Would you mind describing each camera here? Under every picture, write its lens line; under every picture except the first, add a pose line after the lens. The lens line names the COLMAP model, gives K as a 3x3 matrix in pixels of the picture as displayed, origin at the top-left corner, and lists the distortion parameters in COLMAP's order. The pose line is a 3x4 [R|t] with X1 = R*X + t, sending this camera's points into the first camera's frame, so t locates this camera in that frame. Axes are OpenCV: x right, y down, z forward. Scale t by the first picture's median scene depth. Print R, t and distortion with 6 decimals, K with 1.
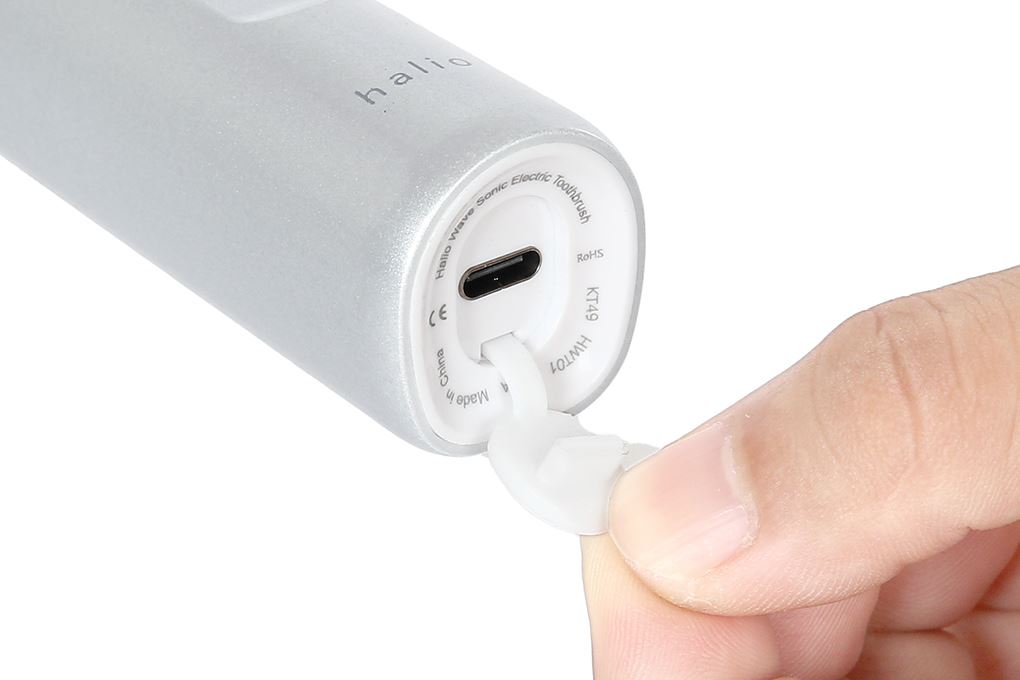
lens RADIAL K [[2046.1, 0, 511.5], [0, 2046.1, 347.5], [0, 0, 1]] dist [-0.438913, 0.000000]
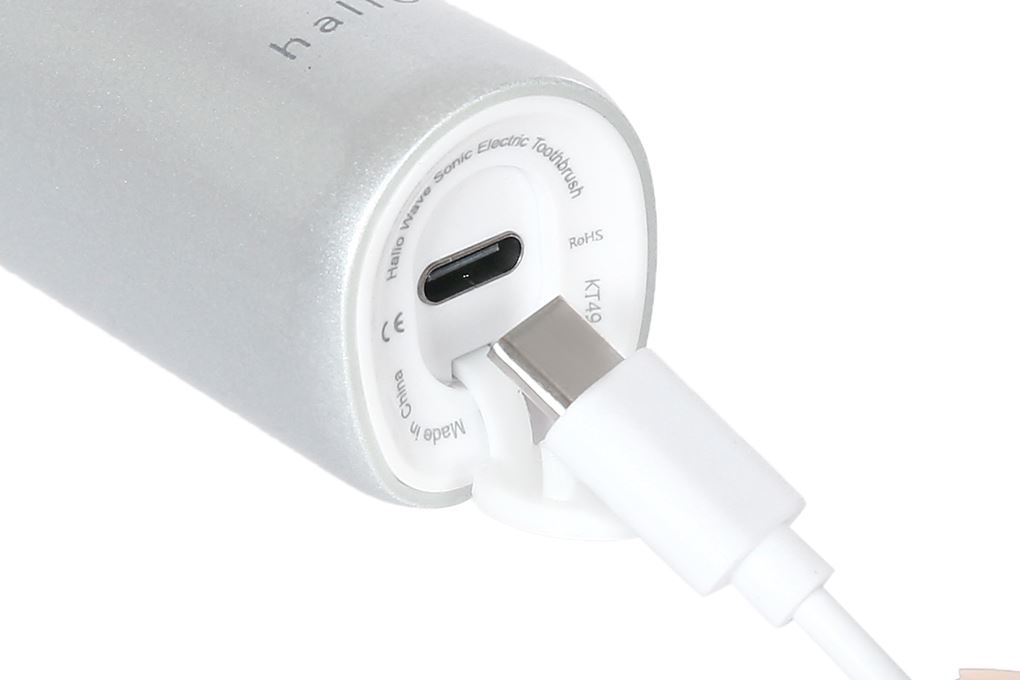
lens RADIAL K [[2046.1, 0, 509.6], [0, 2046.1, 329.4], [0, 0, 1]] dist [-0.438913, 0.000000]
pose [[0.997098, -0.059298, 0.047741, -0.028900], [0.059486, 0.998226, -0.002518, -0.010358], [-0.047507, 0.005351, 0.998857, 0.226732]]
